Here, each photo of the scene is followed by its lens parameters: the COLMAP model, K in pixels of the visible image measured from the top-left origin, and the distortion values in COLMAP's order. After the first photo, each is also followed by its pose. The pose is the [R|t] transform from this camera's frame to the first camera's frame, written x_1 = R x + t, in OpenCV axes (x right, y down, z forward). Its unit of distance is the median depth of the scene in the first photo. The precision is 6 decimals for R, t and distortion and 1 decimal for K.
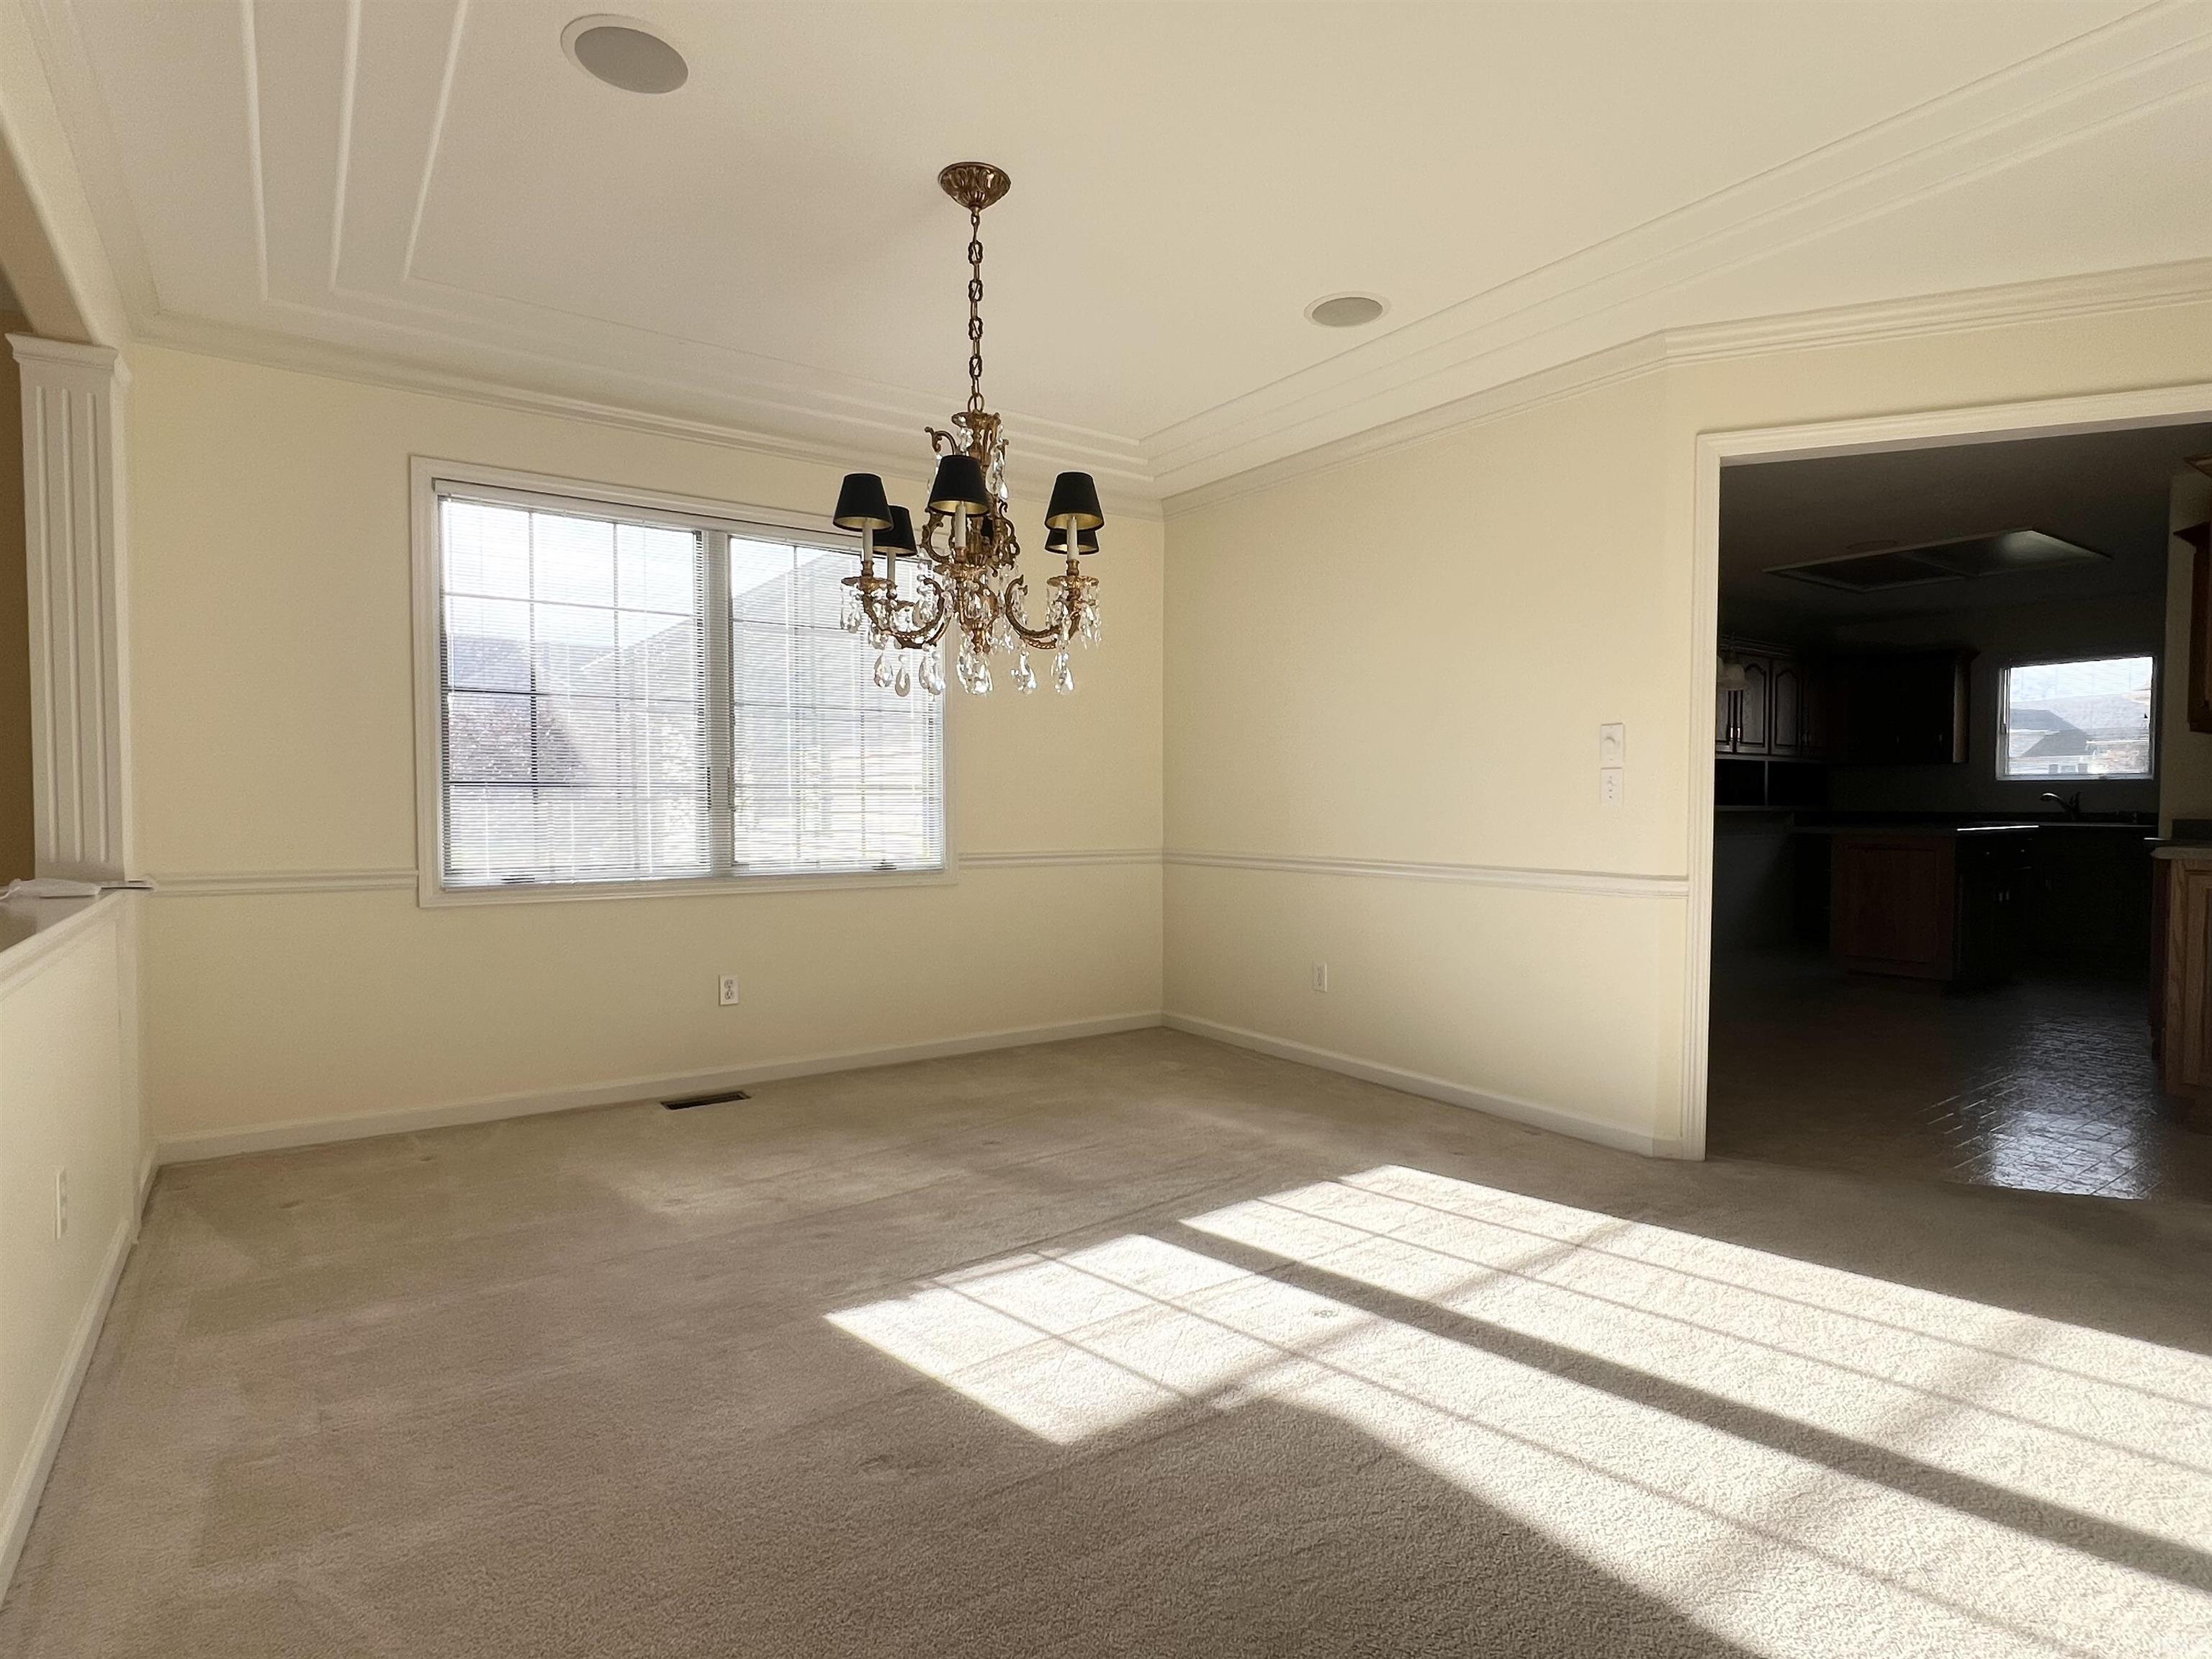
lens RADIAL K [[1169.5, 0, 1108.4], [0, 1169.5, 842.0], [0, 0, 1]] dist [-0.000574, 0.000016]
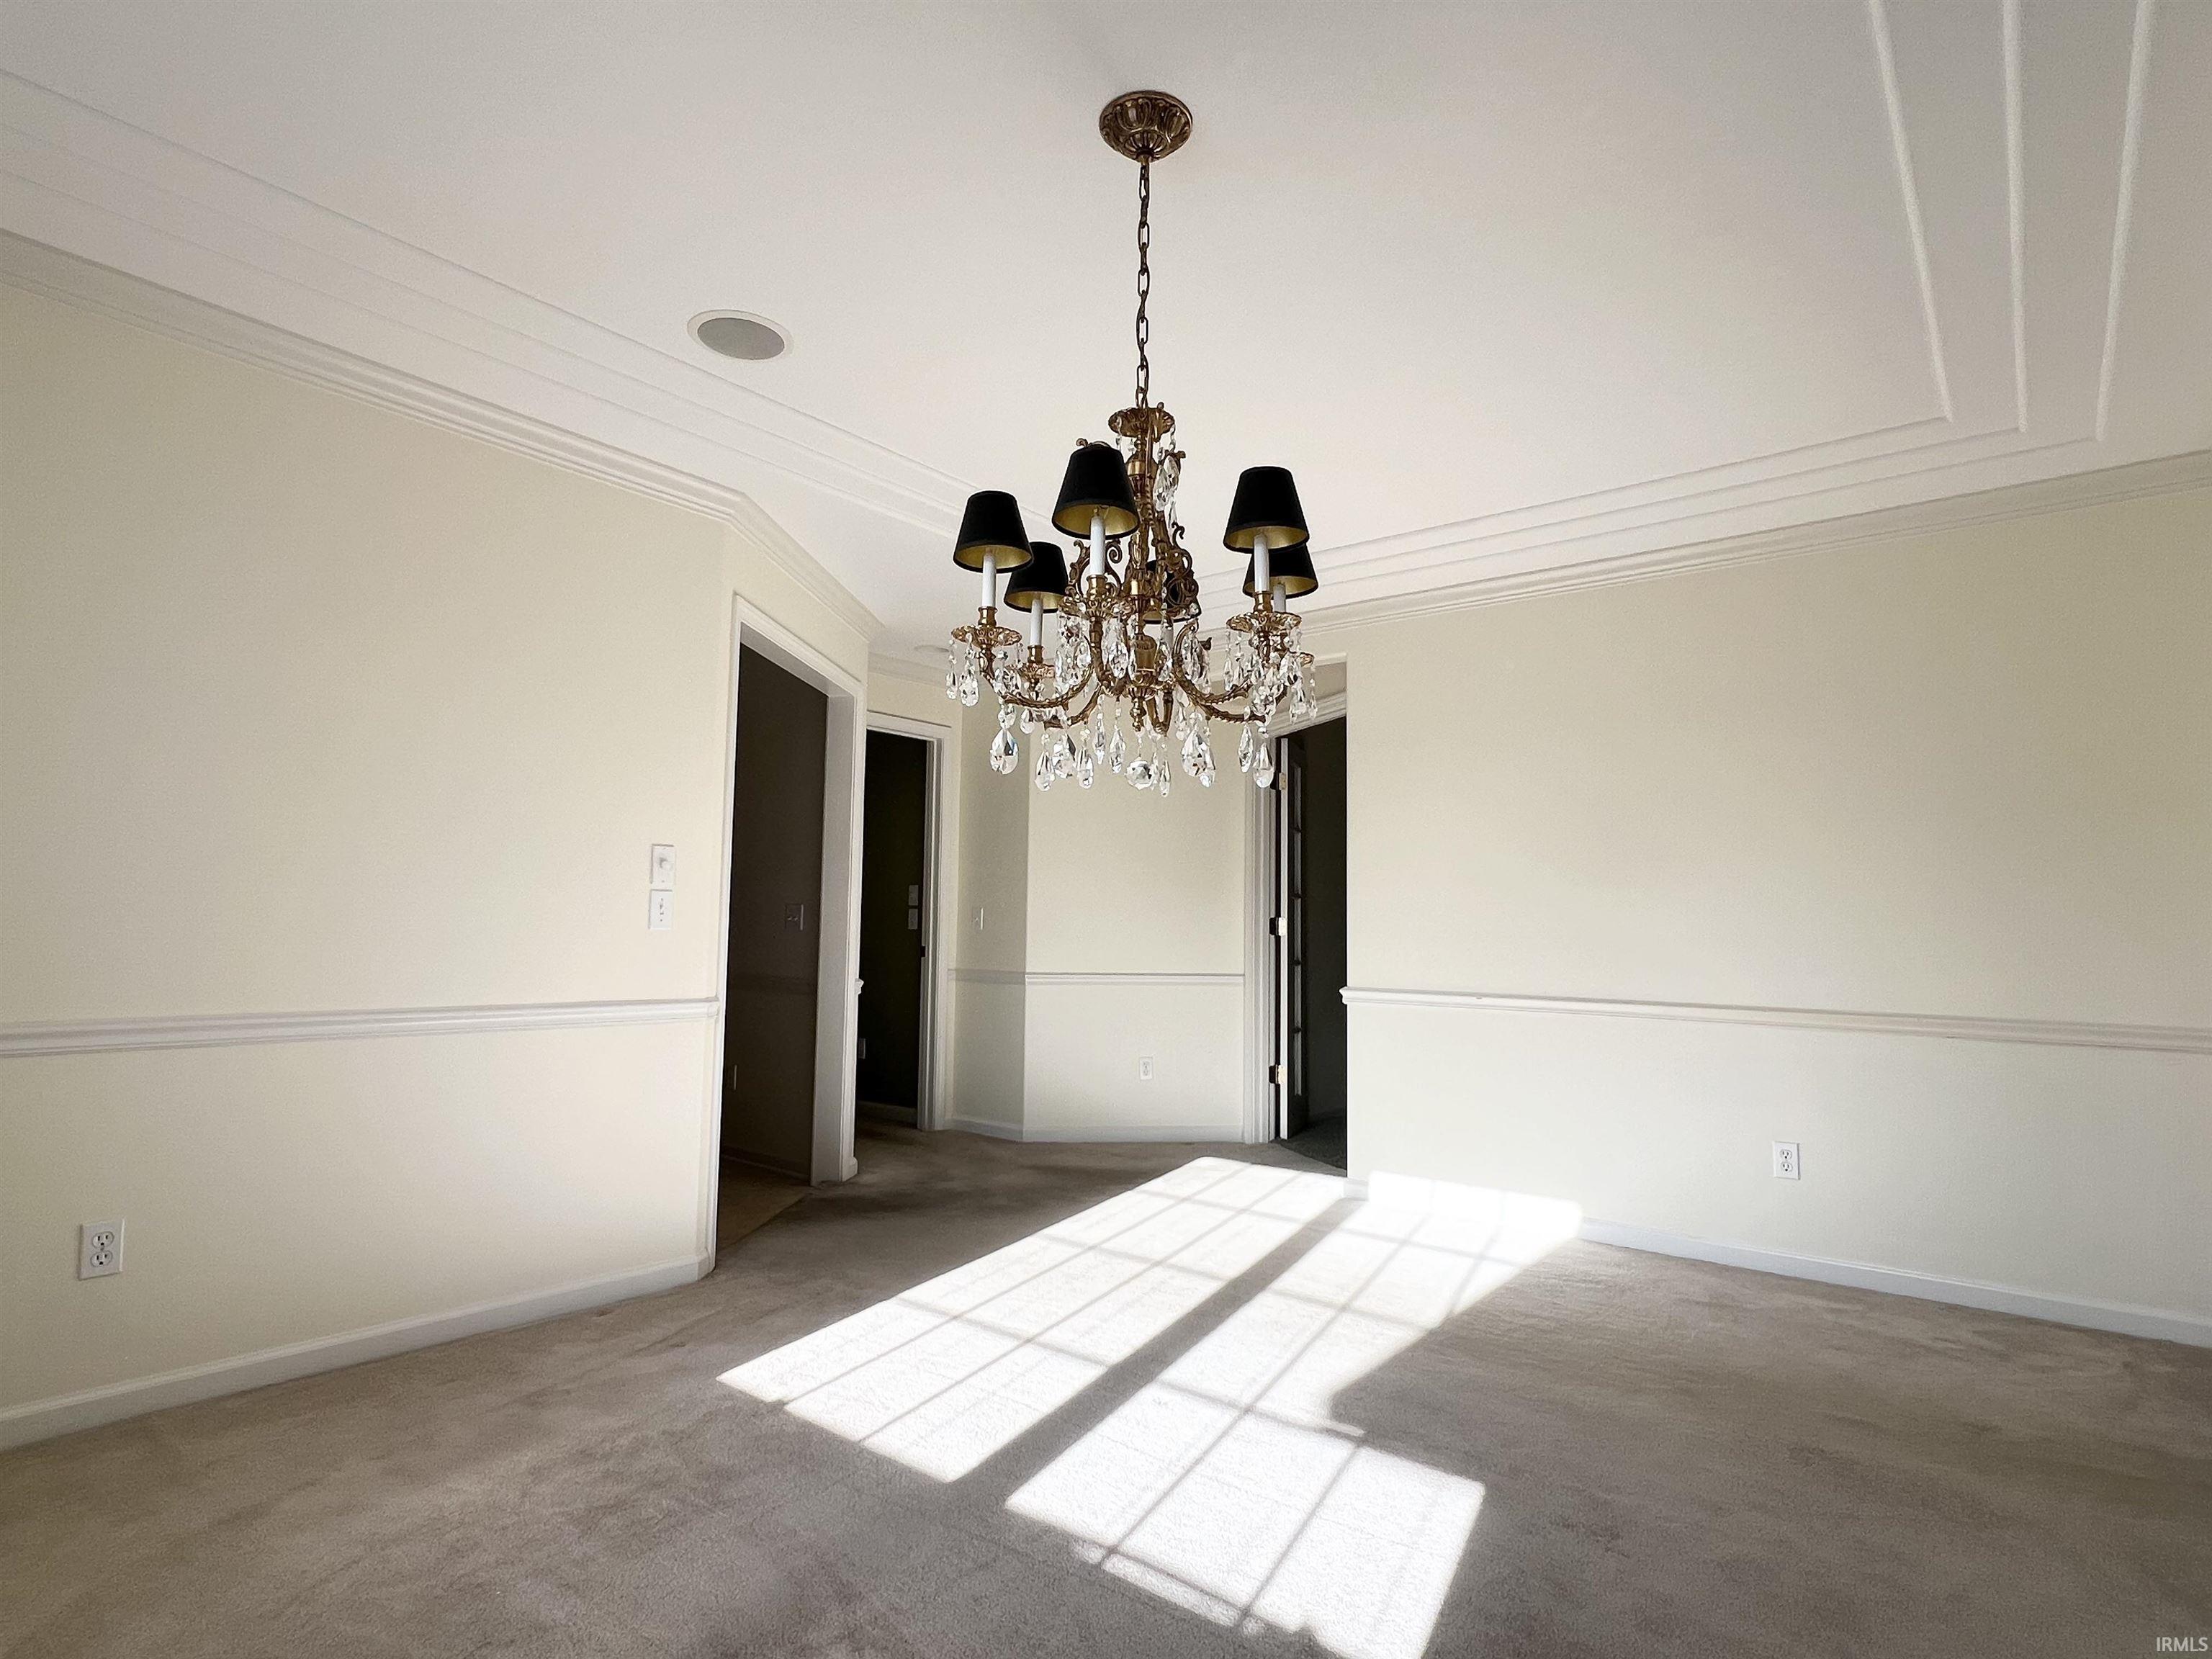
lens RADIAL K [[1149.9, 0, 1109.6], [0, 1149.9, 837.2], [0, 0, 1]] dist [0.000169, -0.000679]
pose [[-0.269152, 0.071530, 0.960438, -0.738577], [0.020594, 0.997438, -0.068515, -0.043175], [-0.962878, 0.001338, -0.269935, 1.130226]]
